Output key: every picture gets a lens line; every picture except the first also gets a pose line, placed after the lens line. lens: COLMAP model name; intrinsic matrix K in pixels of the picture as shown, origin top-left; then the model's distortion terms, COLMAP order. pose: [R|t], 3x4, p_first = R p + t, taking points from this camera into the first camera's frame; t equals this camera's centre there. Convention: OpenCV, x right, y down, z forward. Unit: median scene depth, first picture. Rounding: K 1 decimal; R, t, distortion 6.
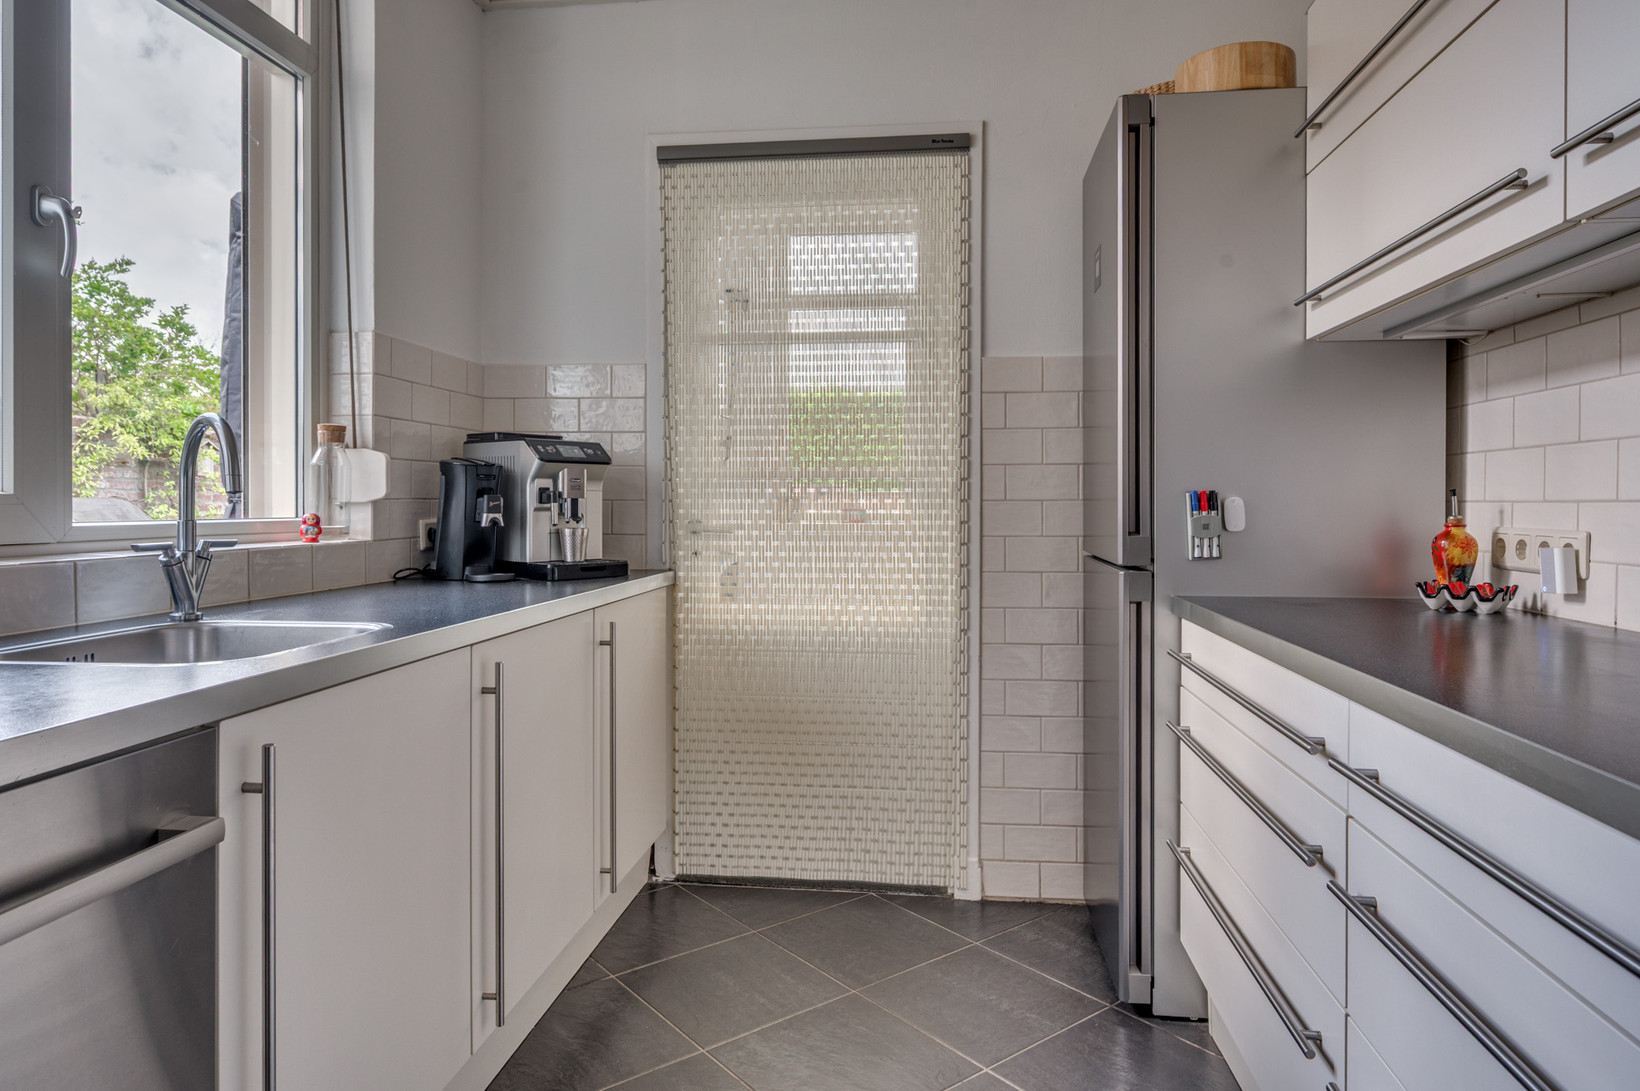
lens RADIAL K [[1004.9, 0, 824.2], [0, 1004.9, 510.5], [0, 0, 1]] dist [-0.000362, -0.000437]
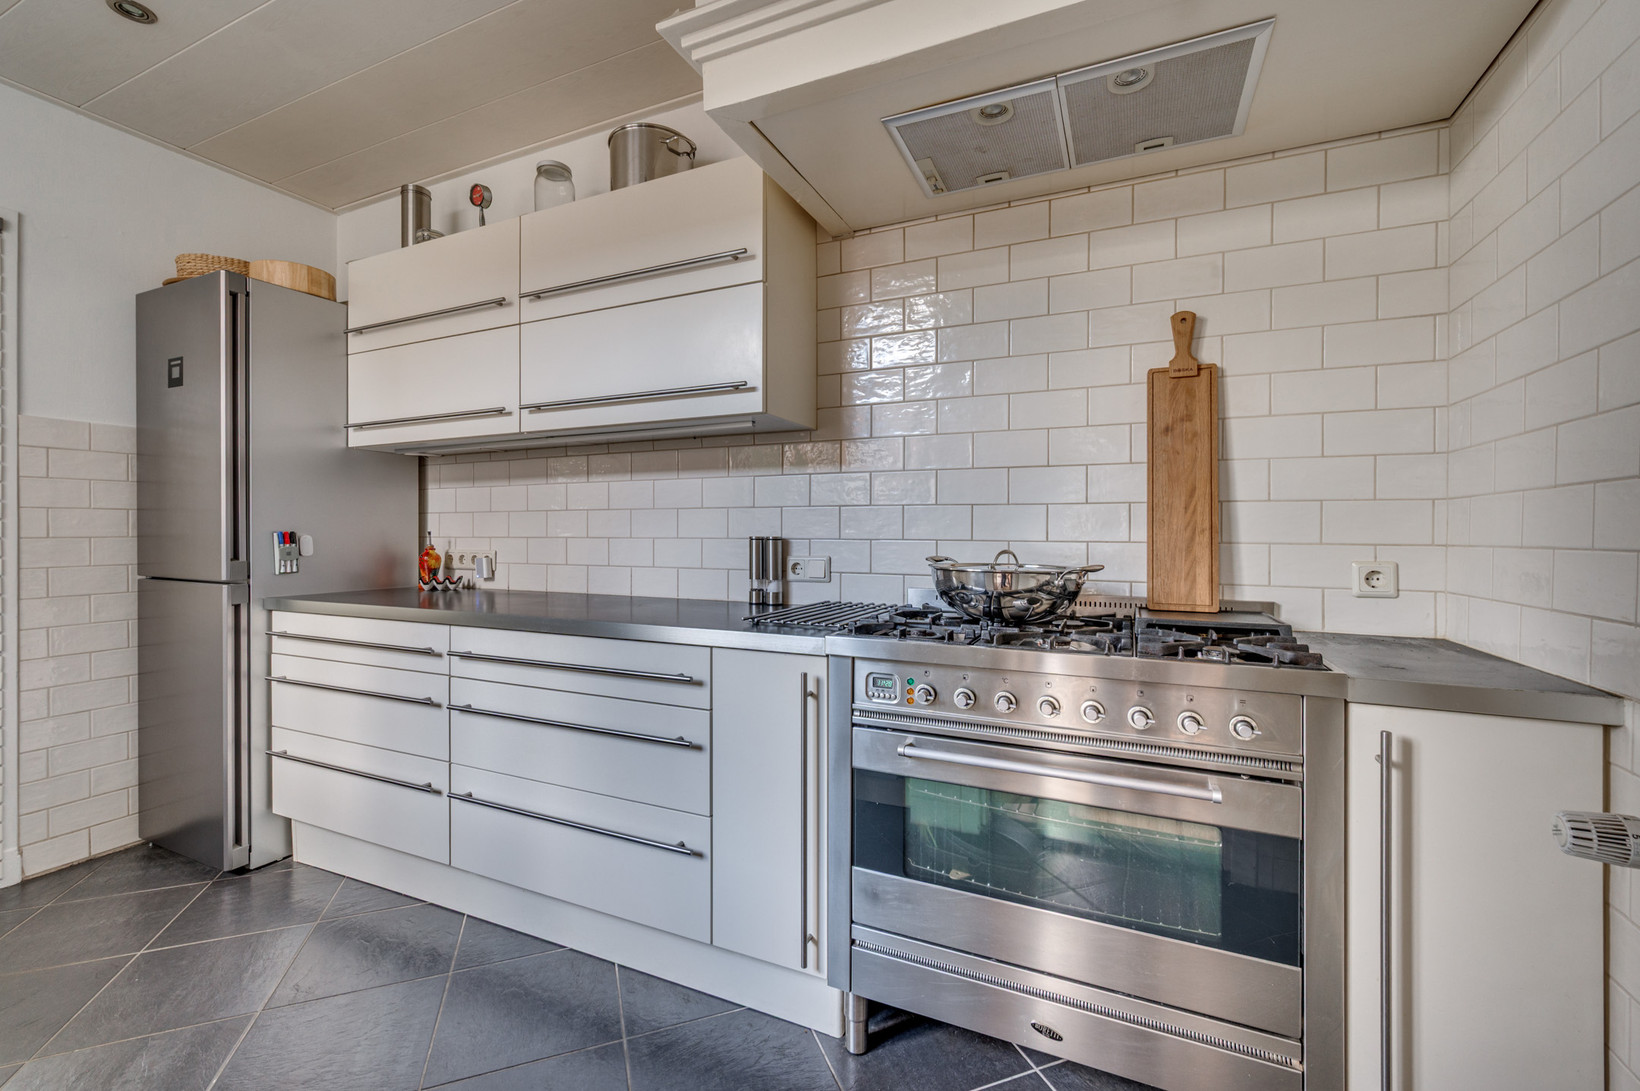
lens RADIAL K [[667.4, 0, 827.3], [0, 667.4, 535.2], [0, 0, 1]] dist [0.008117, -0.007143]
pose [[0.292318, -0.004526, 0.956311, -0.358120], [0.008407, 0.999962, 0.002163, -0.007829], [-0.956284, 0.007407, 0.292345, -0.140443]]
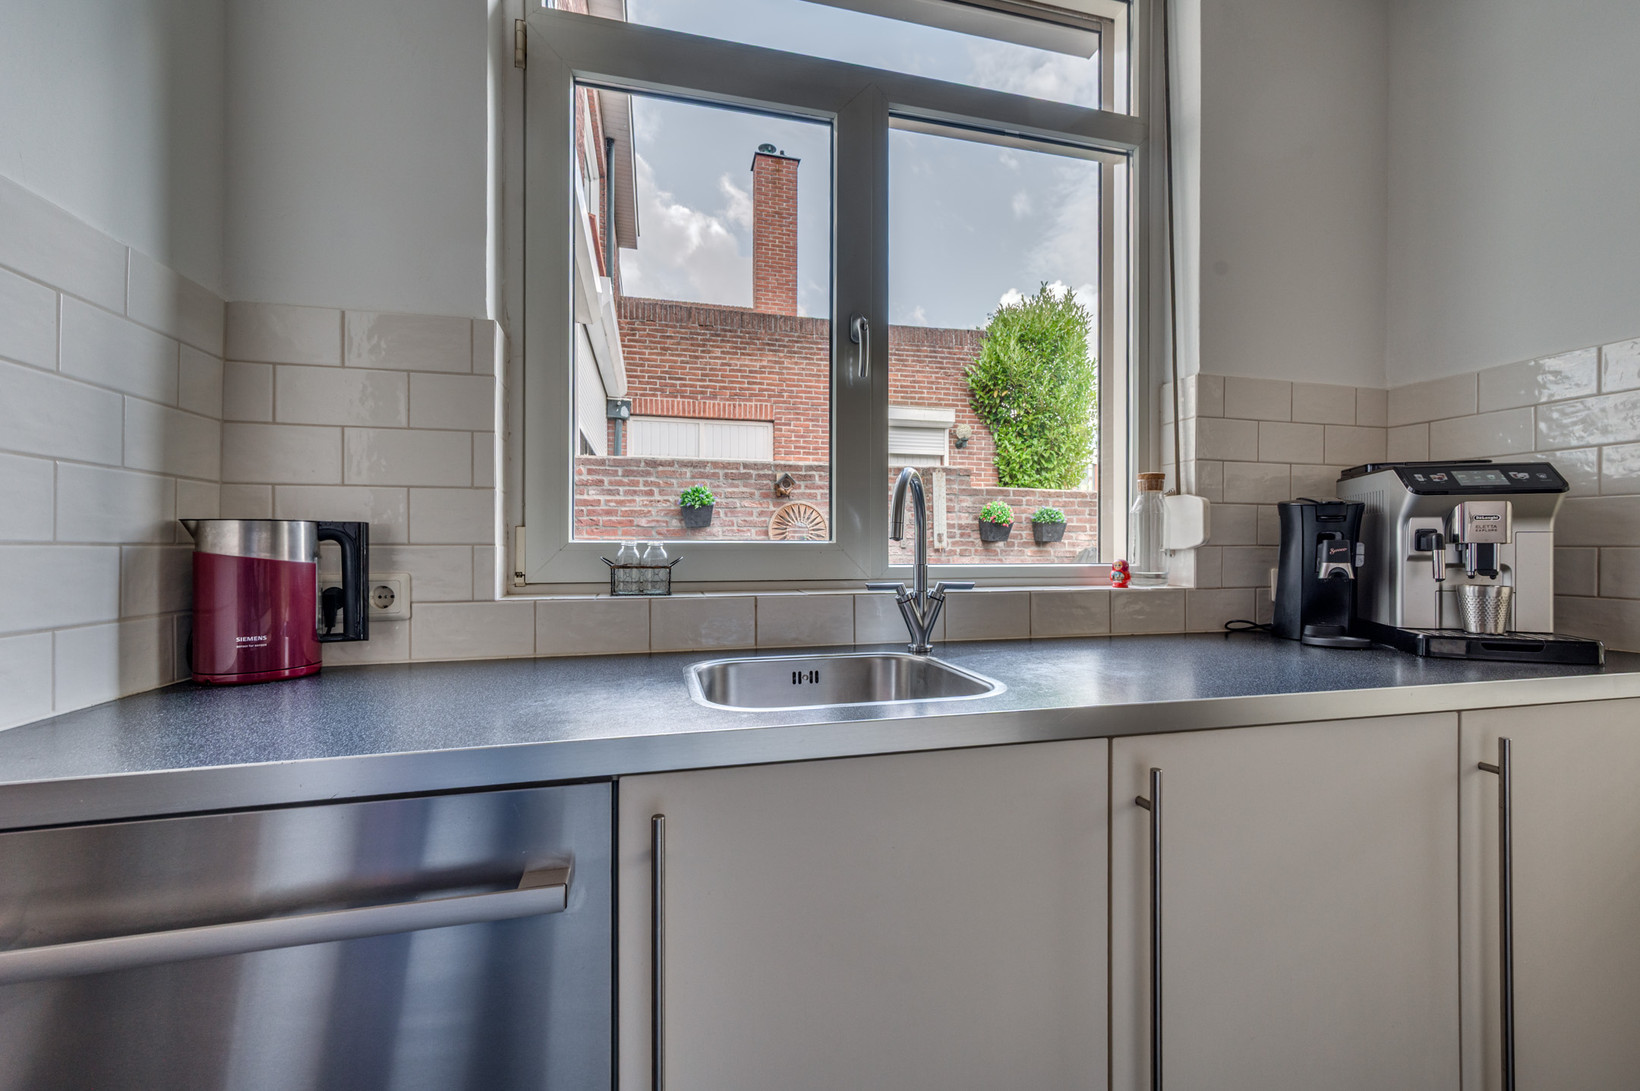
lens RADIAL K [[694.8, 0, 819.9], [0, 694.8, 534.7], [0, 0, 1]] dist [0.008463, -0.000820]
pose [[0.371129, -0.019659, -0.928373, 0.039792], [-0.008163, 0.999668, -0.024432, -0.002653], [0.928545, 0.016646, 0.370846, 0.417969]]
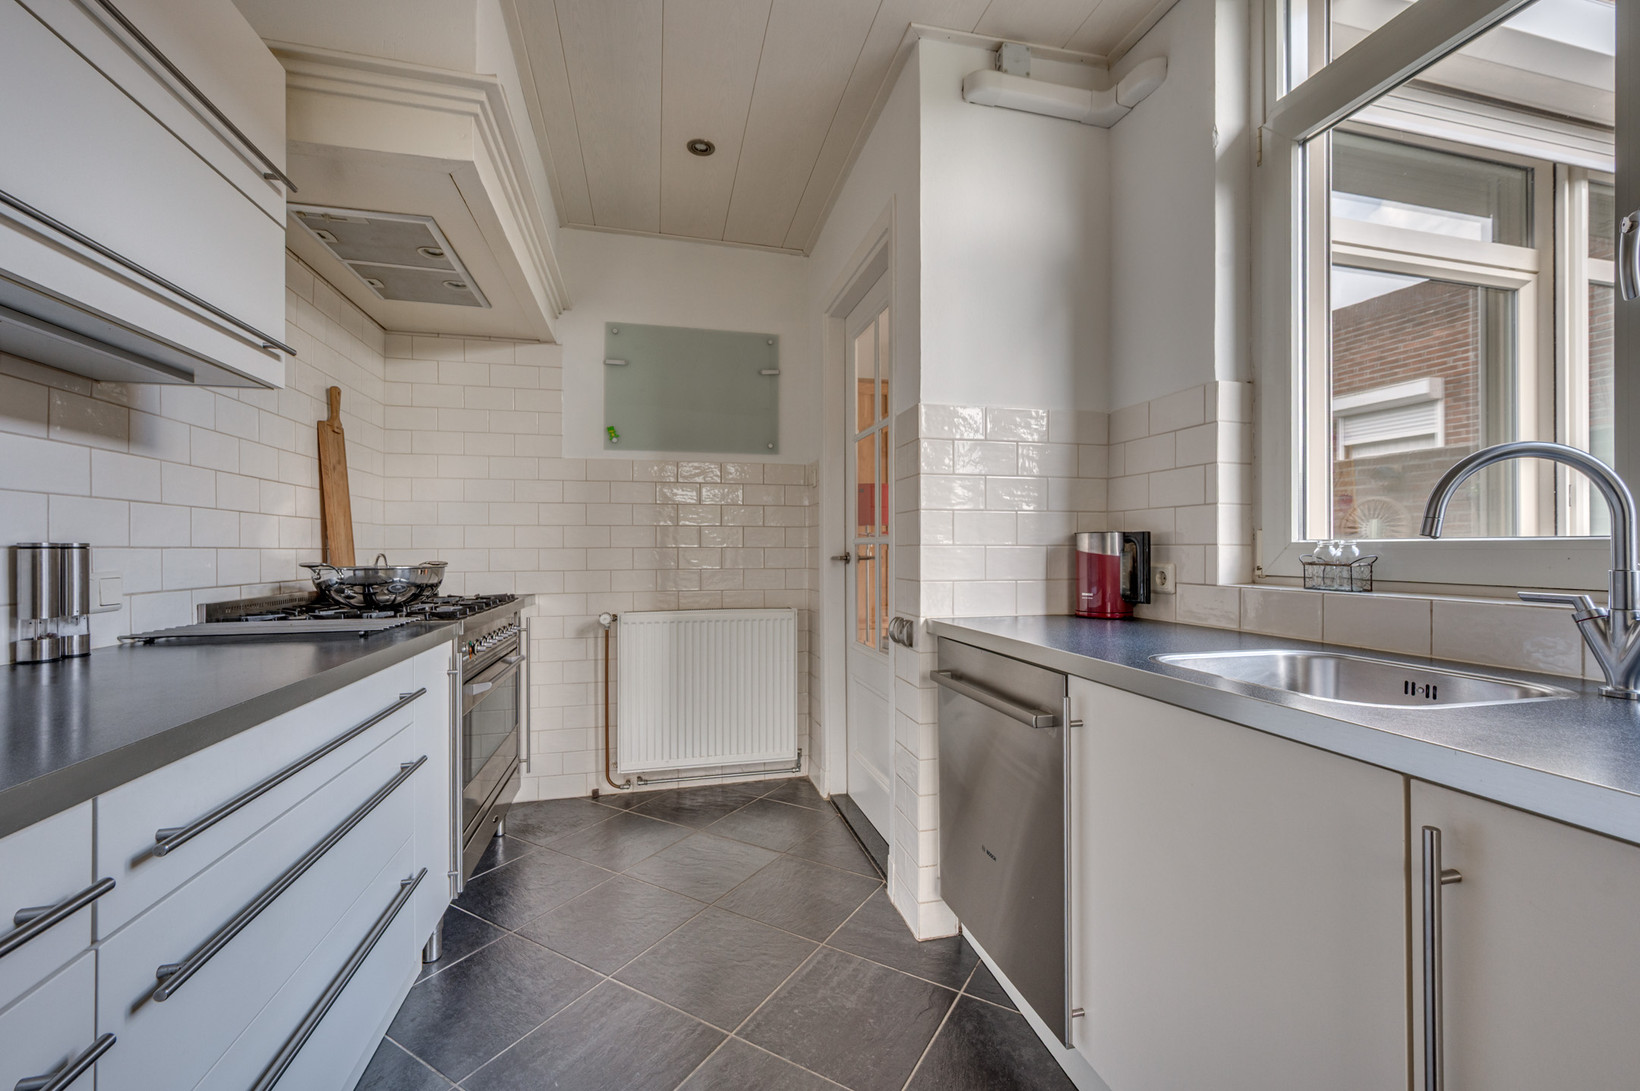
lens RADIAL K [[657.3, 0, 820.0], [0, 657.3, 545.5], [0, 0, 1]] dist [-0.000744, 0.000677]
pose [[-0.930660, -0.001005, -0.365884, 0.093005], [-0.003261, 0.999979, 0.005550, -0.007621], [0.365870, 0.006358, -0.930644, 0.869780]]
